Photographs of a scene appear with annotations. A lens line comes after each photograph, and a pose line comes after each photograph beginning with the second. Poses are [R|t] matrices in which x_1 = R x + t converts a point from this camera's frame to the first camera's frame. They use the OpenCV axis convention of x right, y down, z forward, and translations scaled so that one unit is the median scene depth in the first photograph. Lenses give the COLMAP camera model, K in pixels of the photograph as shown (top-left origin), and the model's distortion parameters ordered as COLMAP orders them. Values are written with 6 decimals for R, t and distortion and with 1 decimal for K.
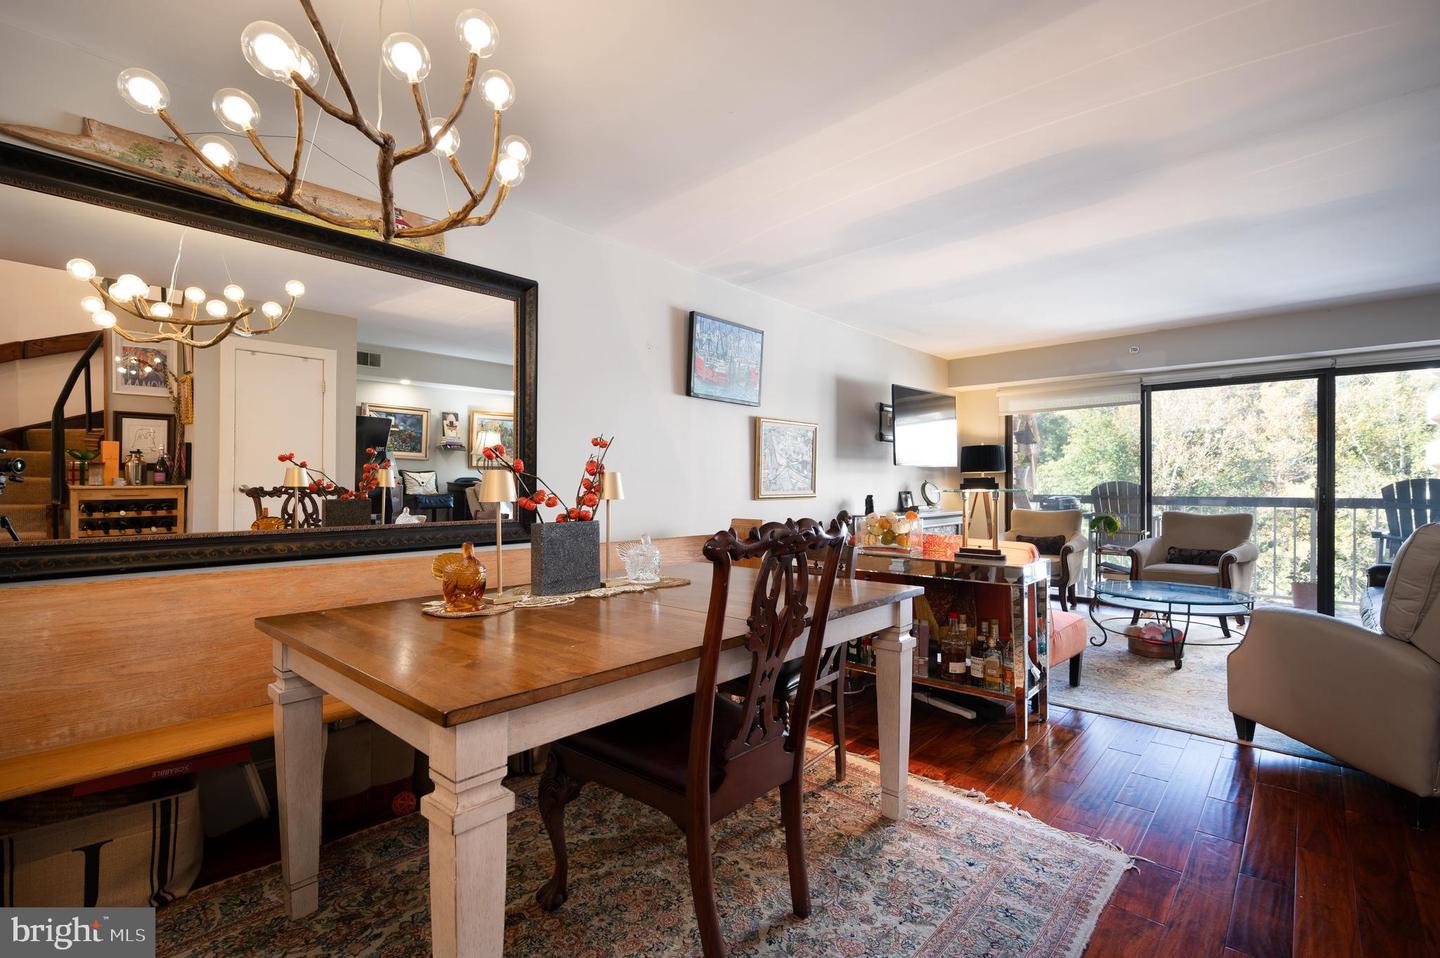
lens RADIAL K [[645.4, 0, 727.9], [0, 645.4, 485.3], [0, 0, 1]] dist [0.001553, 0.000205]
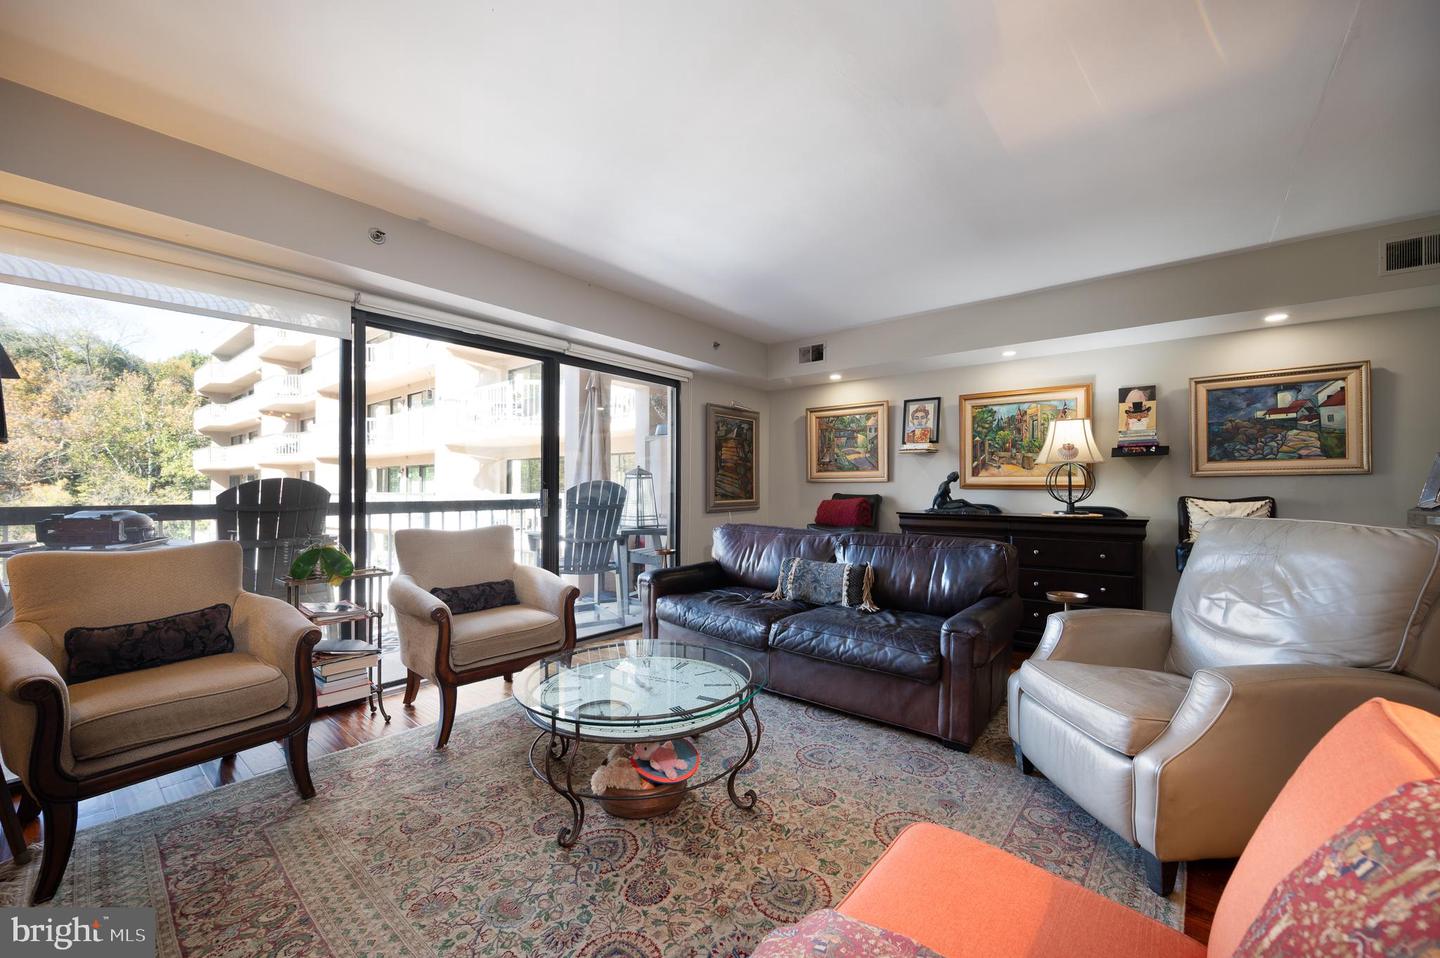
lens RADIAL K [[564.7, 0, 729.2], [0, 564.7, 484.8], [0, 0, 1]] dist [-0.004486, -0.000098]
pose [[-0.065211, 0.006169, 0.997852, 0.156046], [-0.002929, 0.999975, -0.006374, 0.002403], [-0.997867, -0.003339, -0.065191, 0.856177]]
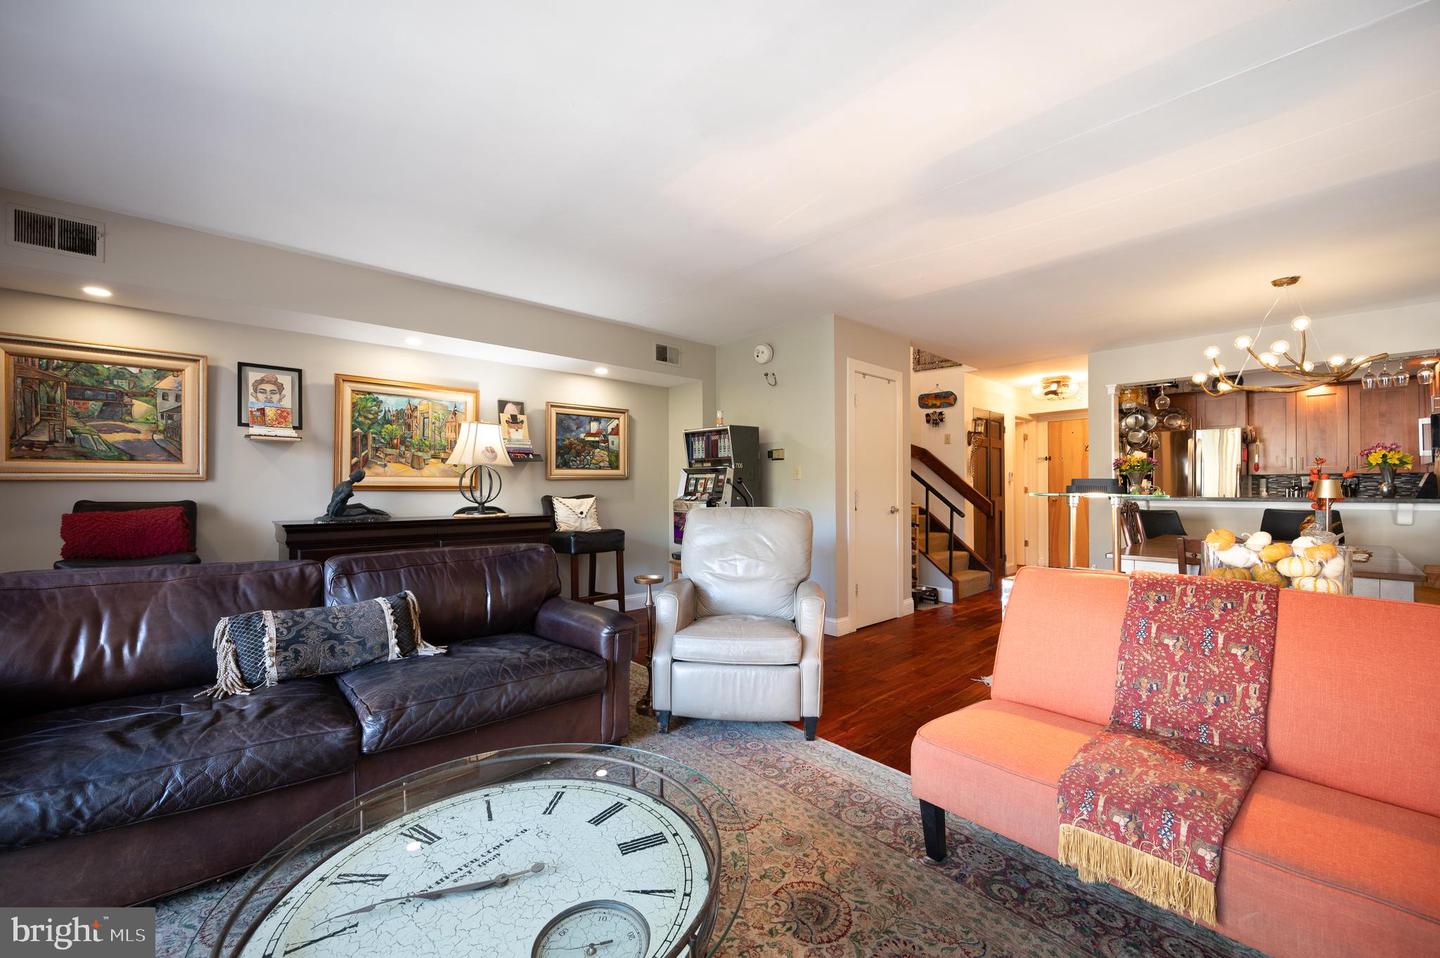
lens RADIAL K [[552.3, 0, 733.7], [0, 552.3, 485.4], [0, 0, 1]] dist [0.001902, 0.000180]
pose [[-0.995891, 0.001269, 0.090547, 0.496089], [0.000944, 0.999993, -0.003635, -0.002009], [-0.090551, -0.003535, -0.995886, 1.114655]]
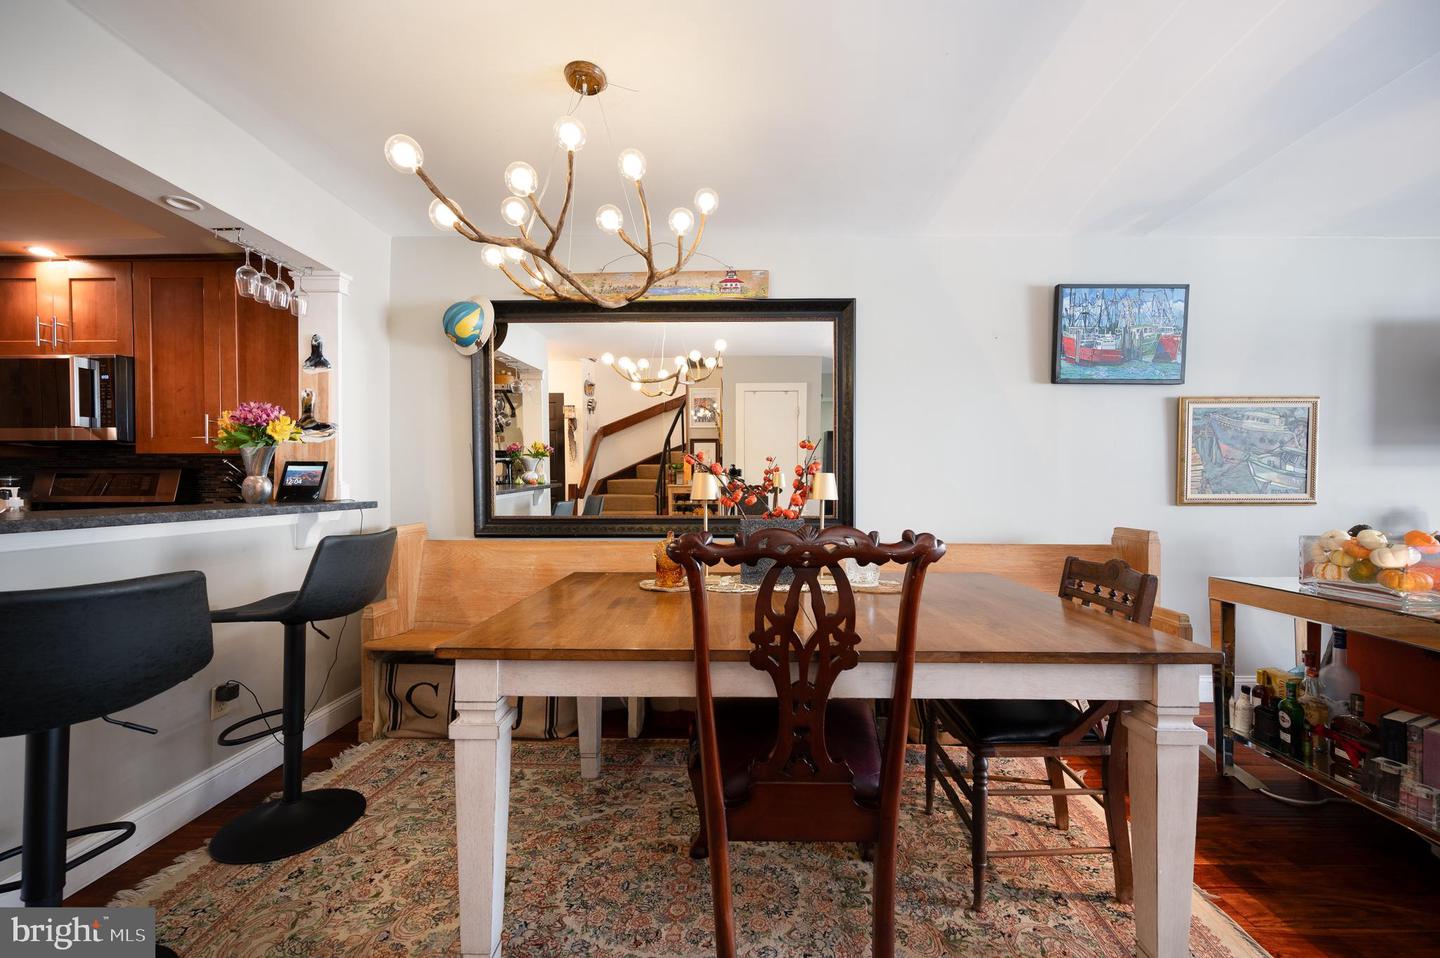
lens RADIAL K [[571.3, 0, 732.7], [0, 571.3, 485.2], [0, 0, 1]] dist [-0.003406, -0.000154]
pose [[0.656776, 0.001514, -0.754085, 0.188871], [-0.001339, 0.999999, 0.000841, -0.001077], [0.754085, 0.000457, 0.656777, 0.136935]]
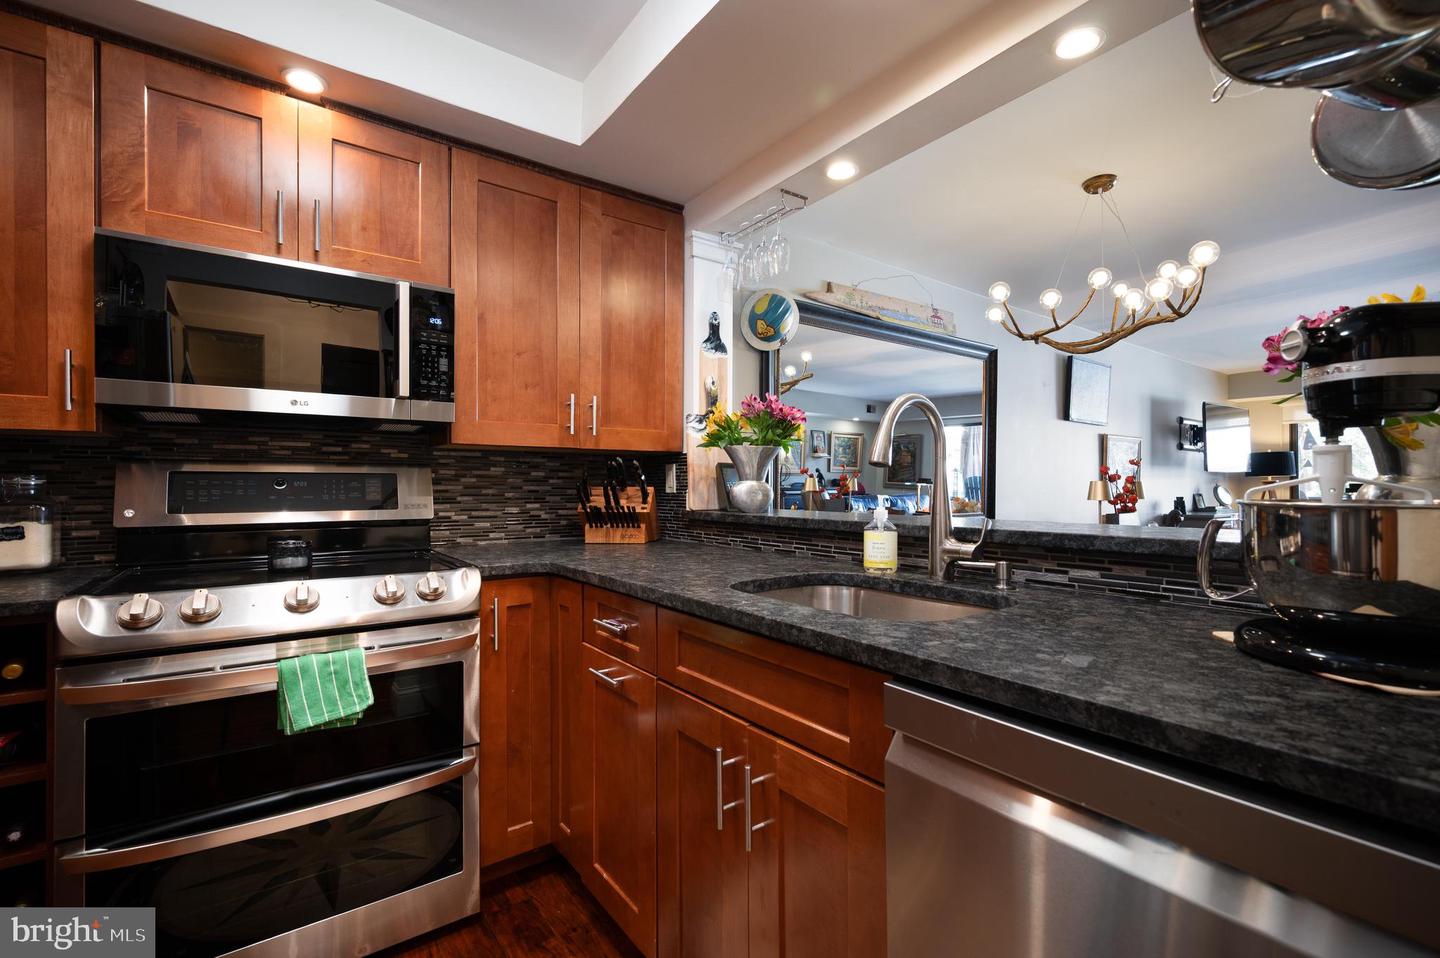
lens RADIAL K [[636.6, 0, 742.4], [0, 636.6, 483.4], [0, 0, 1]] dist [-0.000088, -0.000074]
pose [[0.982153, -0.001316, -0.188080, -0.375525], [0.000258, 0.999984, -0.005650, -0.002976], [0.188085, 0.005501, 0.982137, -0.313065]]
